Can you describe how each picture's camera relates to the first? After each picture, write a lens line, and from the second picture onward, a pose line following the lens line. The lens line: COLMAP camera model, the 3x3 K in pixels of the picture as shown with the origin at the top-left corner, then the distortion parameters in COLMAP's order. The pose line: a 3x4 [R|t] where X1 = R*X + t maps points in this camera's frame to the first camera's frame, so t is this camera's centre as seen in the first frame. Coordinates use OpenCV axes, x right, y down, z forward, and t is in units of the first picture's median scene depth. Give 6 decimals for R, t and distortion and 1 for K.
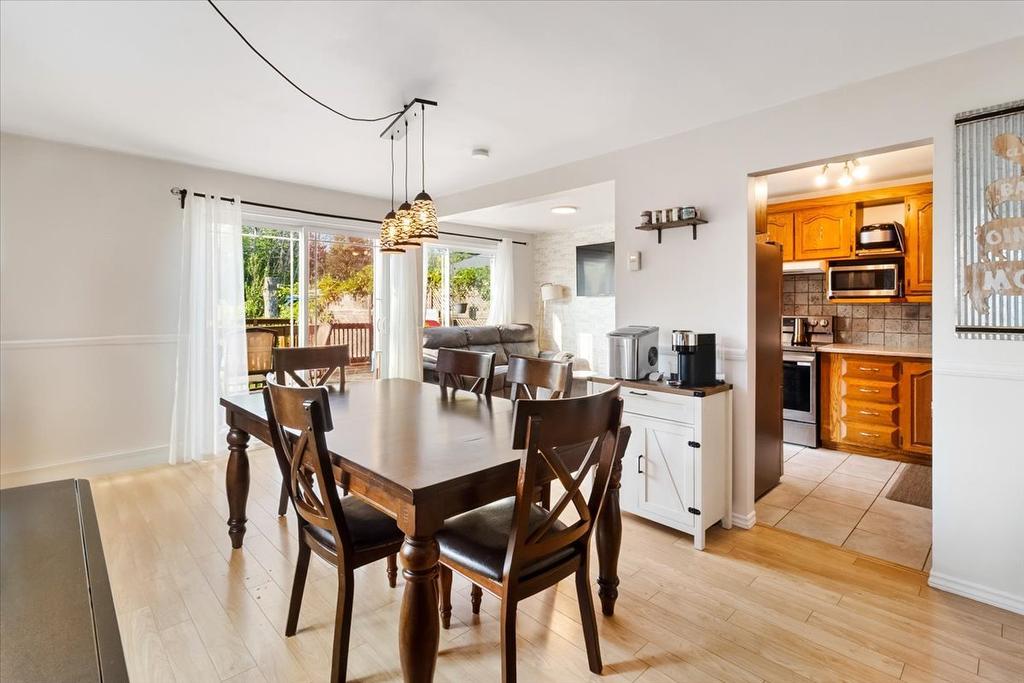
lens RADIAL K [[483.2, 0, 515.7], [0, 483.2, 310.3], [0, 0, 1]] dist [0.002213, 0.000402]
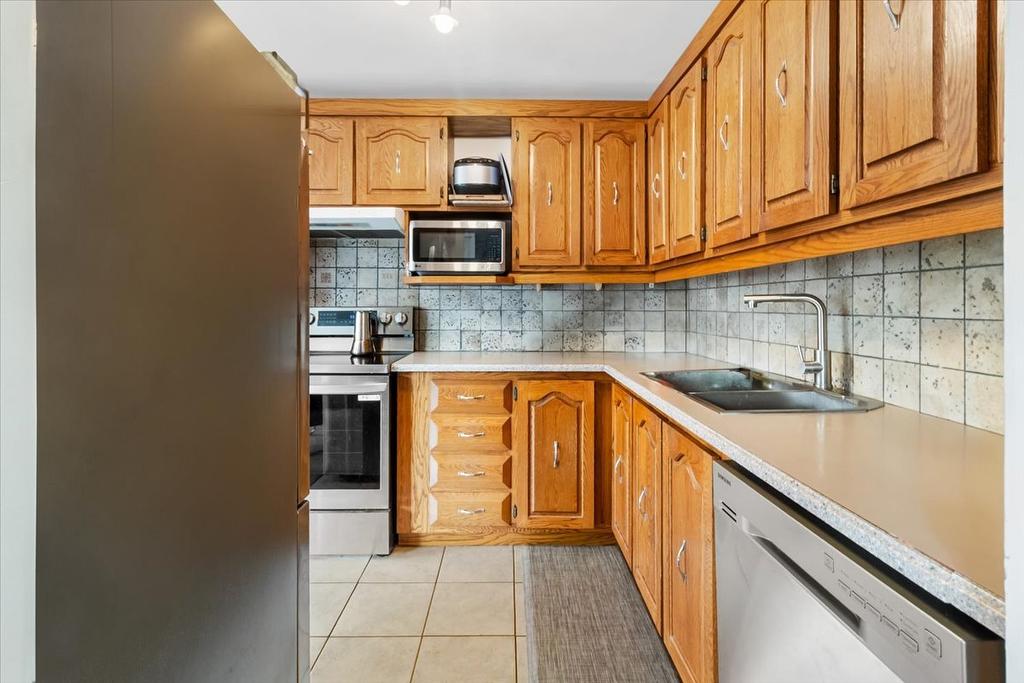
lens RADIAL K [[483.2, 0, 515.7], [0, 483.2, 310.3], [0, 0, 1]] dist [0.002213, 0.000402]
pose [[0.681988, 0.002352, 0.731360, 0.321713], [-0.001365, 0.999997, -0.001943, 0.018437], [-0.731362, 0.000326, 0.681989, 0.528751]]
